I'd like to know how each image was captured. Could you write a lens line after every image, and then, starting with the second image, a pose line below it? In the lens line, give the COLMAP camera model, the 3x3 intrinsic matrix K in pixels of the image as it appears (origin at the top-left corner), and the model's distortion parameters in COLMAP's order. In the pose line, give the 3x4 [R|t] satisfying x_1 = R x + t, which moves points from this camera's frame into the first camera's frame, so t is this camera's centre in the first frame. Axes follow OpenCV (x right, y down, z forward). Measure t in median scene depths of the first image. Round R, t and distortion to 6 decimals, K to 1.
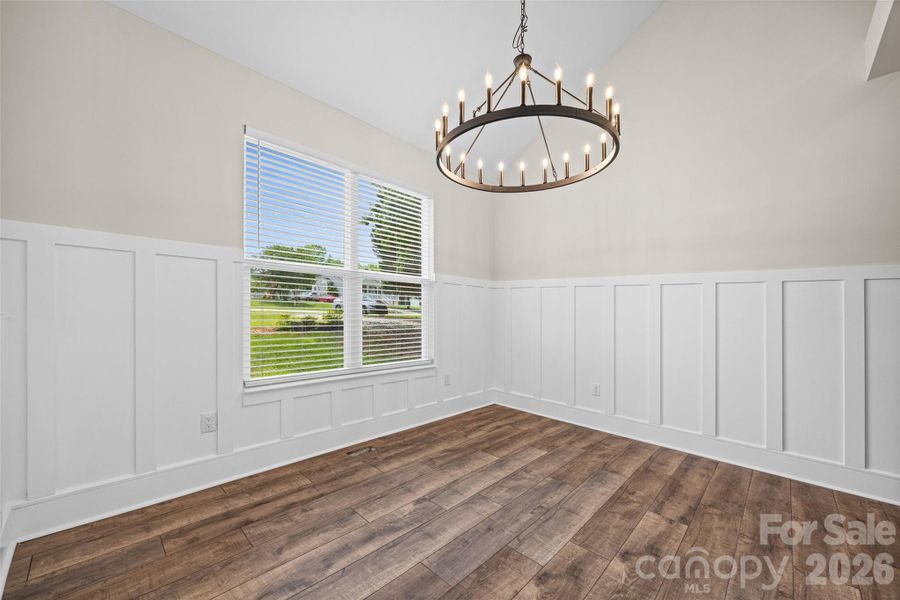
lens RADIAL K [[347.8, 0, 453.4], [0, 347.8, 300.5], [0, 0, 1]] dist [-0.000668, 0.000063]
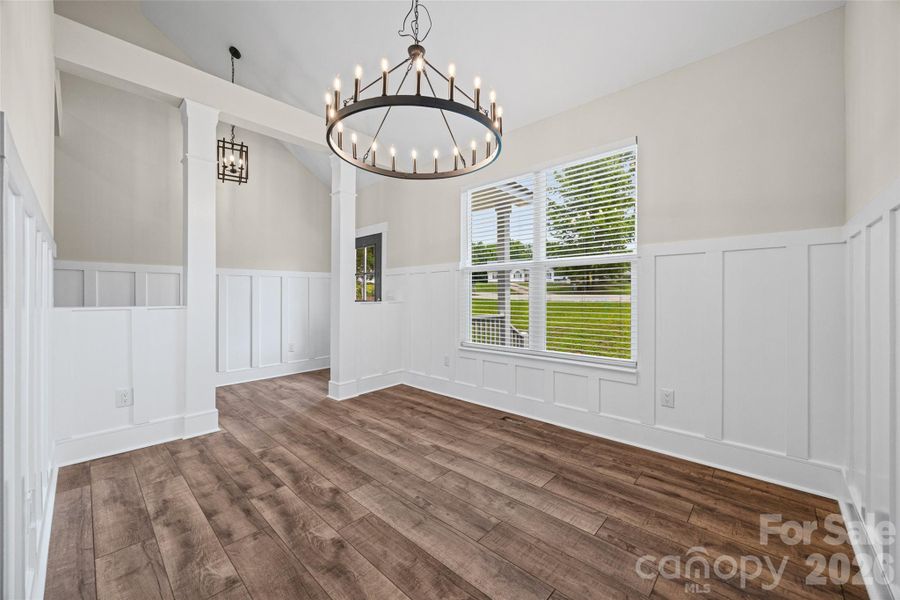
lens RADIAL K [[347.8, 0, 453.4], [0, 347.8, 300.5], [0, 0, 1]] dist [-0.000668, 0.000063]
pose [[0.014692, -0.012954, -0.999808, 1.045498], [0.031317, 0.999431, -0.012489, 0.051976], [0.999402, -0.031128, 0.015089, 0.935495]]
